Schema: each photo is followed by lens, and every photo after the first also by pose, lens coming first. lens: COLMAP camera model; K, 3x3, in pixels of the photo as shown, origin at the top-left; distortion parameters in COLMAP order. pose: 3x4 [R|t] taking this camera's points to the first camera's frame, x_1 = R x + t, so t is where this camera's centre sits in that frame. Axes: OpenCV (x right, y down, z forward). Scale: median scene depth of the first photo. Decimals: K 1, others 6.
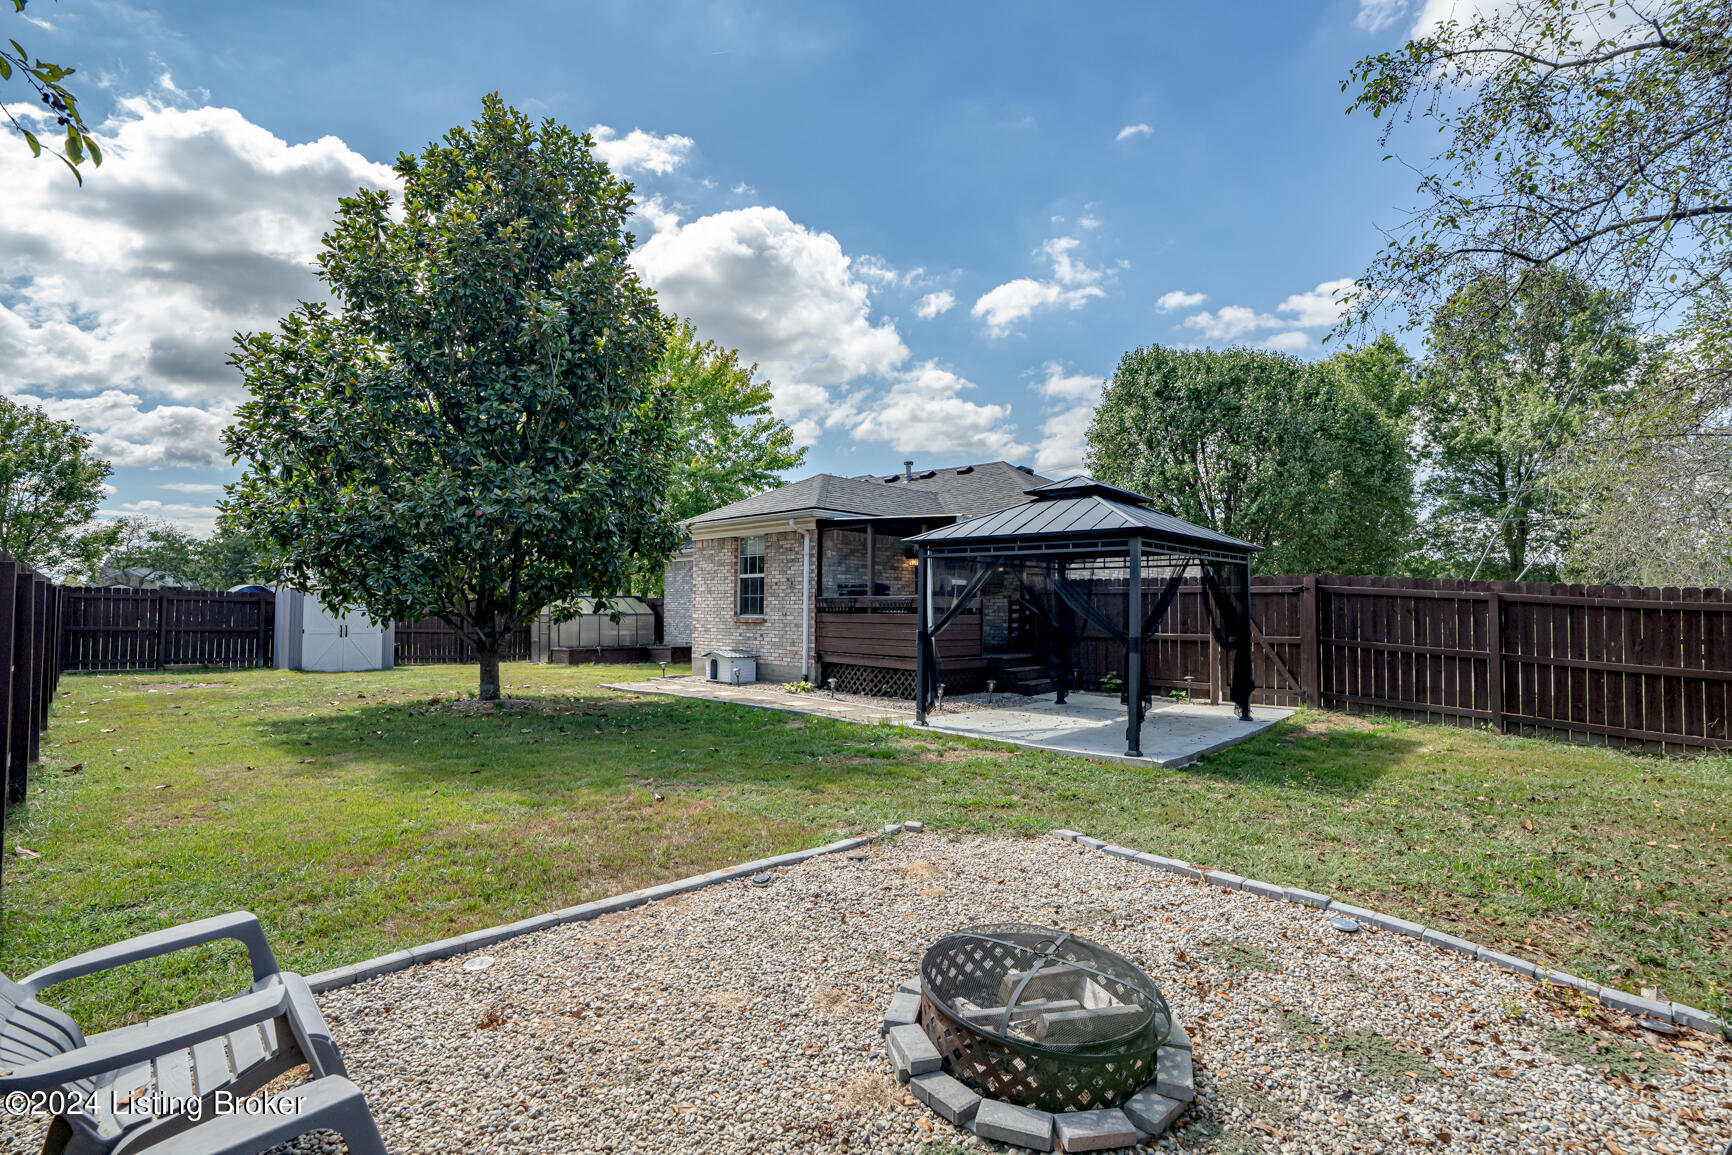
lens RADIAL K [[788.0, 0, 878.8], [0, 788.0, 585.6], [0, 0, 1]] dist [-0.015382, 0.003440]
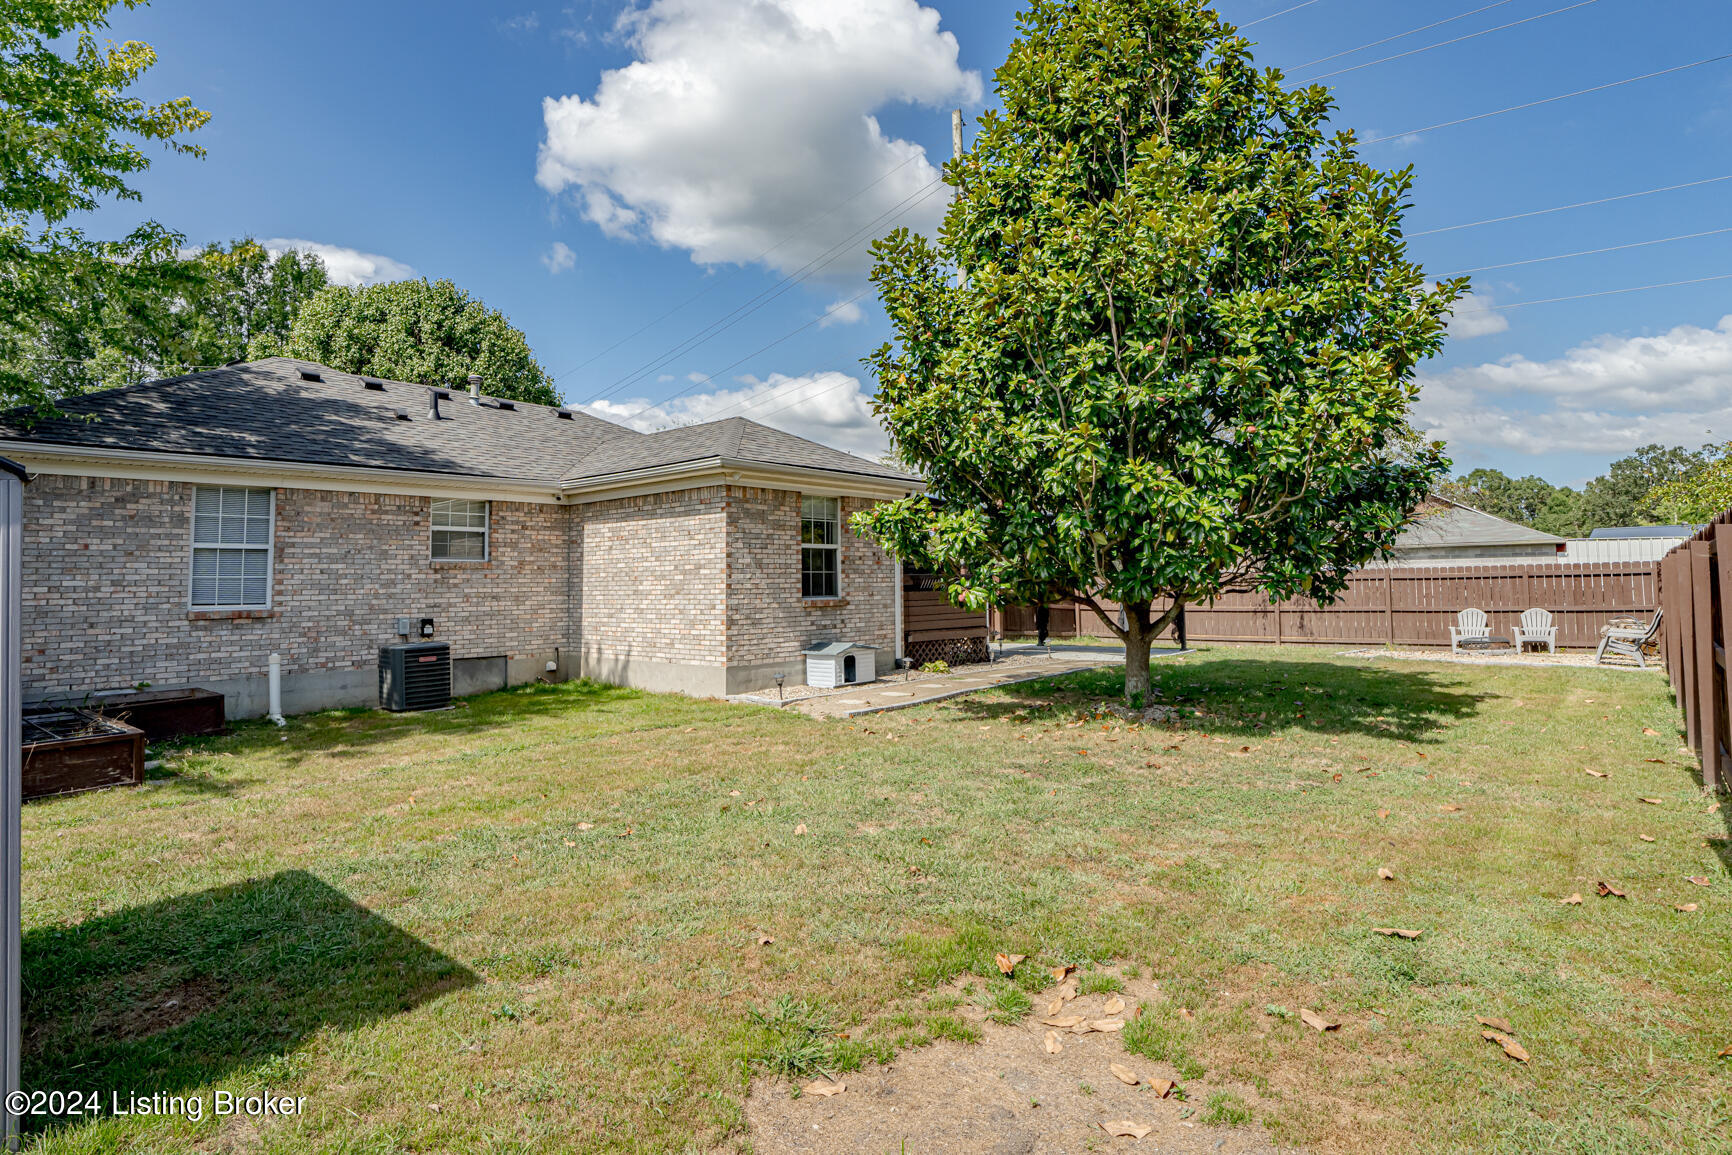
lens RADIAL K [[913.6, 0, 854.2], [0, 913.6, 514.8], [0, 0, 1]] dist [-0.015443, 0.002316]
pose [[-0.039731, 0.072101, 0.996606, -0.971489], [-0.012768, 0.997275, -0.072658, 0.019845], [-0.999129, -0.015612, -0.038702, 0.917380]]
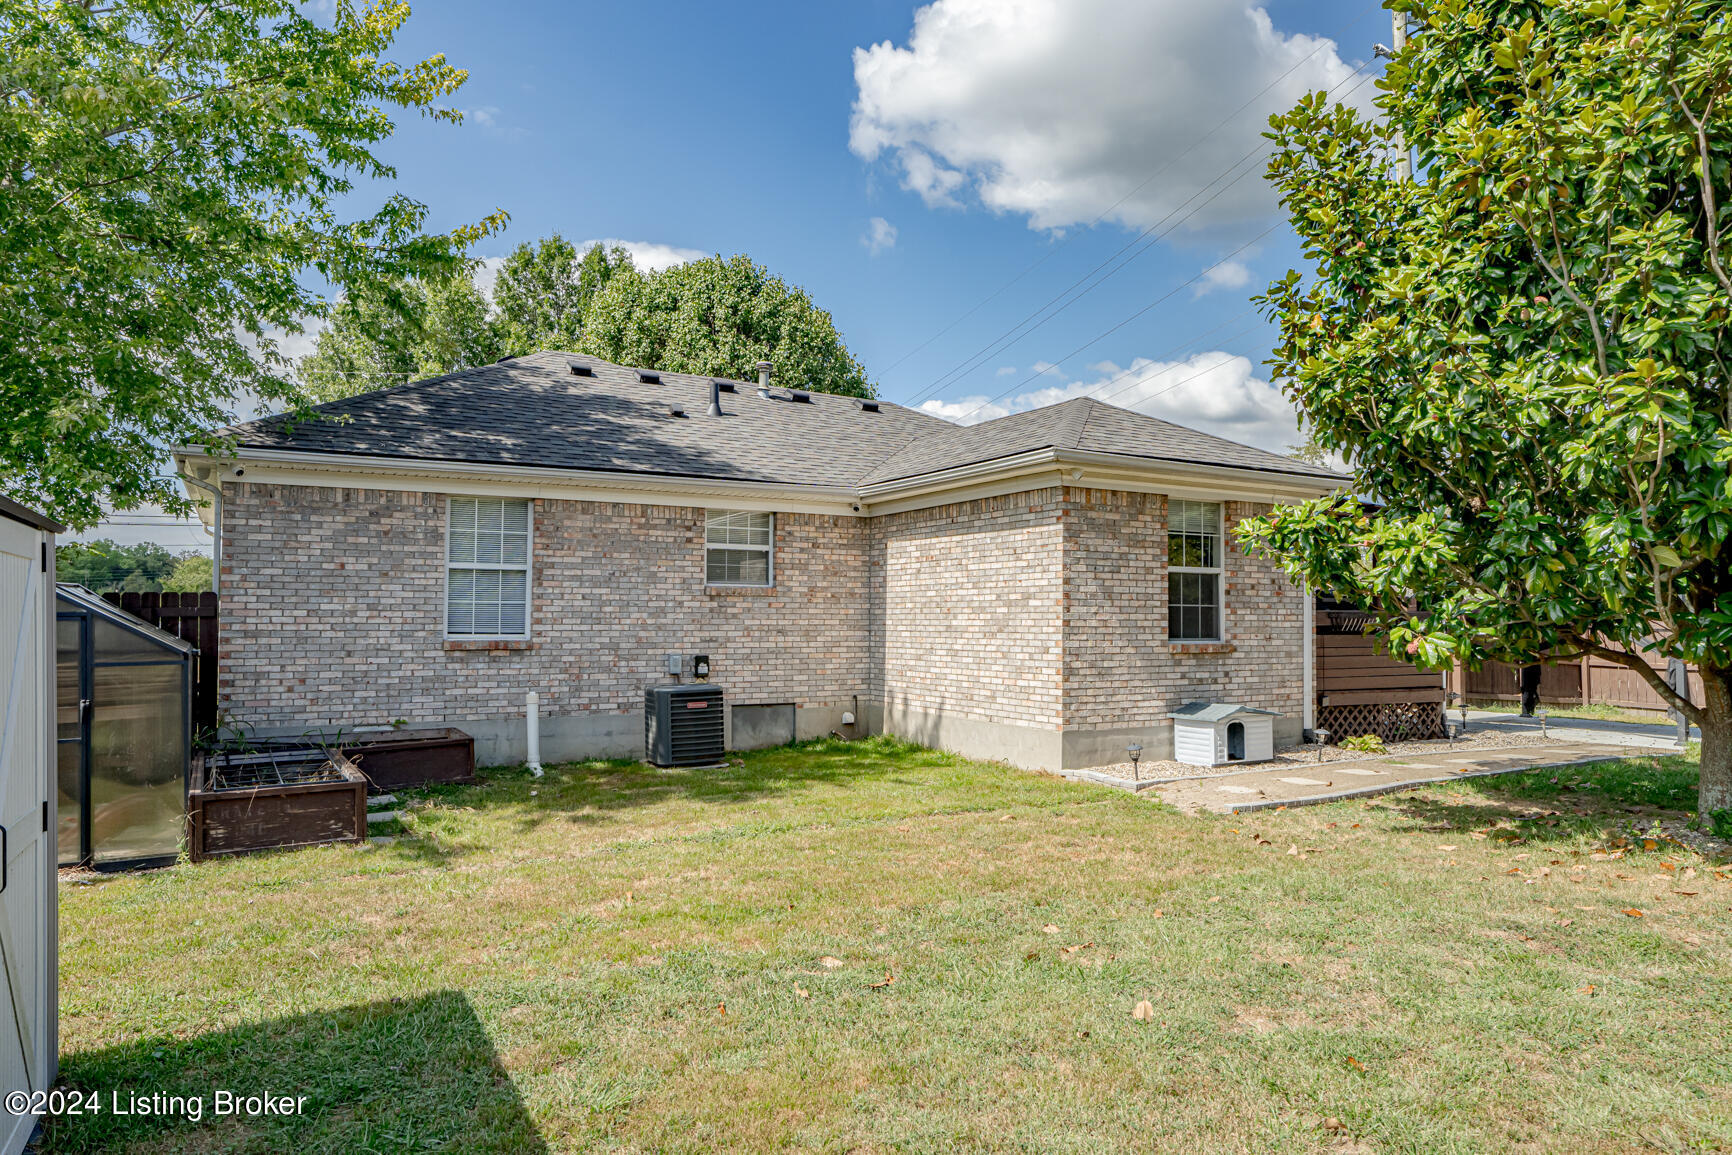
lens RADIAL K [[1108.2, 0, 887.3], [0, 1108.2, 570.7], [0, 0, 1]] dist [-0.040389, 0.023513]
pose [[0.272812, 0.039971, 0.961237, -0.895987], [-0.029158, 0.999021, -0.033267, 0.018919], [-0.961626, -0.018952, 0.273710, 0.911325]]
